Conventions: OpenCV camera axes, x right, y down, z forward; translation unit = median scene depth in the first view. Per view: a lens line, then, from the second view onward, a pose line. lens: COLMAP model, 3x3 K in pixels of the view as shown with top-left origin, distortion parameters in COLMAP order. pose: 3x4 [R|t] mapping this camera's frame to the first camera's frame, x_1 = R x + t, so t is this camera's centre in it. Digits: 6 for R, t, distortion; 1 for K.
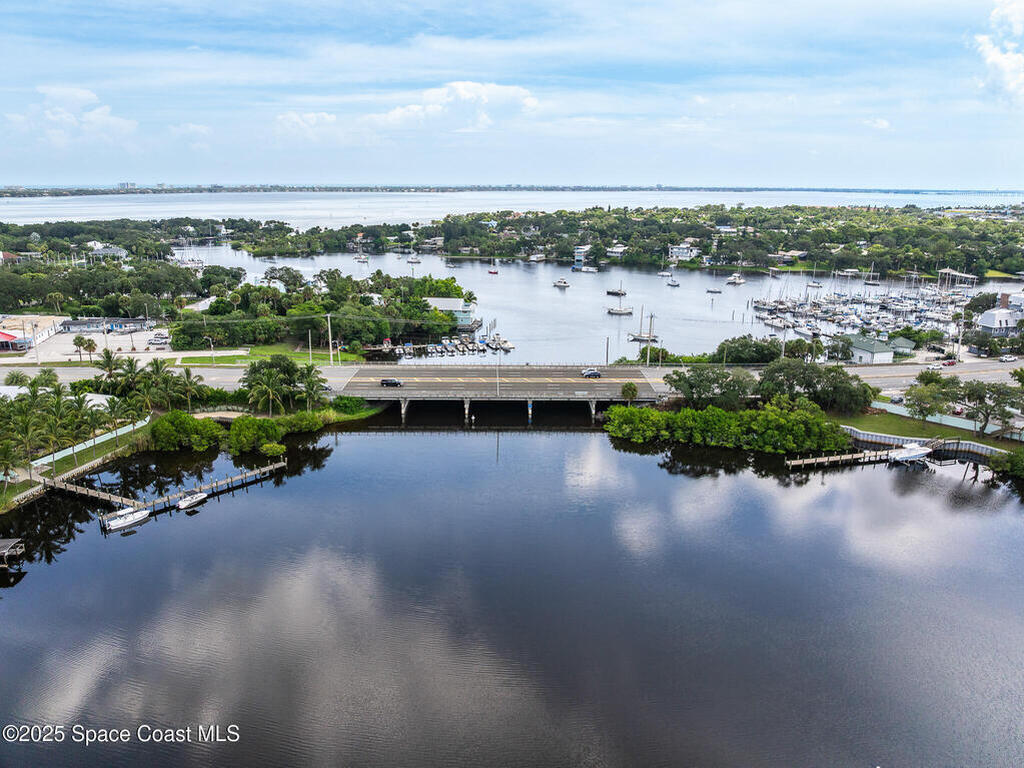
lens RADIAL K [[686.0, 0, 512.0], [0, 686.0, 384.0], [0, 0, 1]] dist [-0.033531, 0.003523]
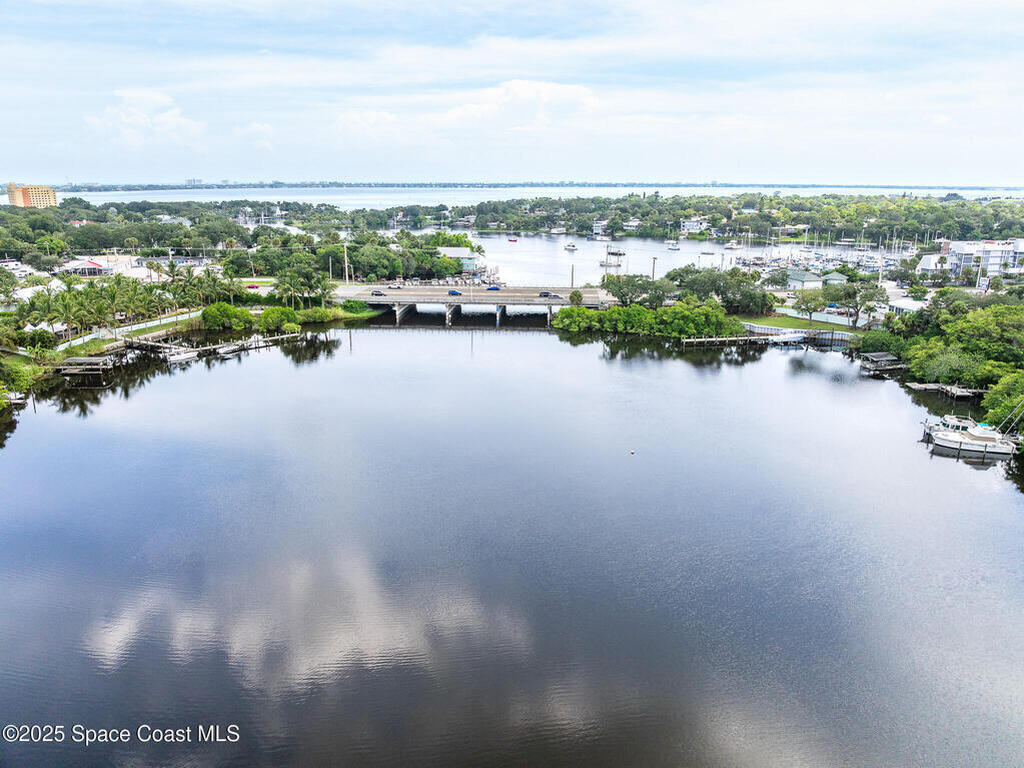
lens RADIAL K [[720.8, 0, 517.7], [0, 720.8, 384.1], [0, 0, 1]] dist [-0.033558, -0.004712]
pose [[0.996188, 0.025569, -0.083399, 0.074108], [-0.027464, 0.999388, -0.021662, 0.081850], [0.082794, 0.023870, 0.996281, -0.123225]]
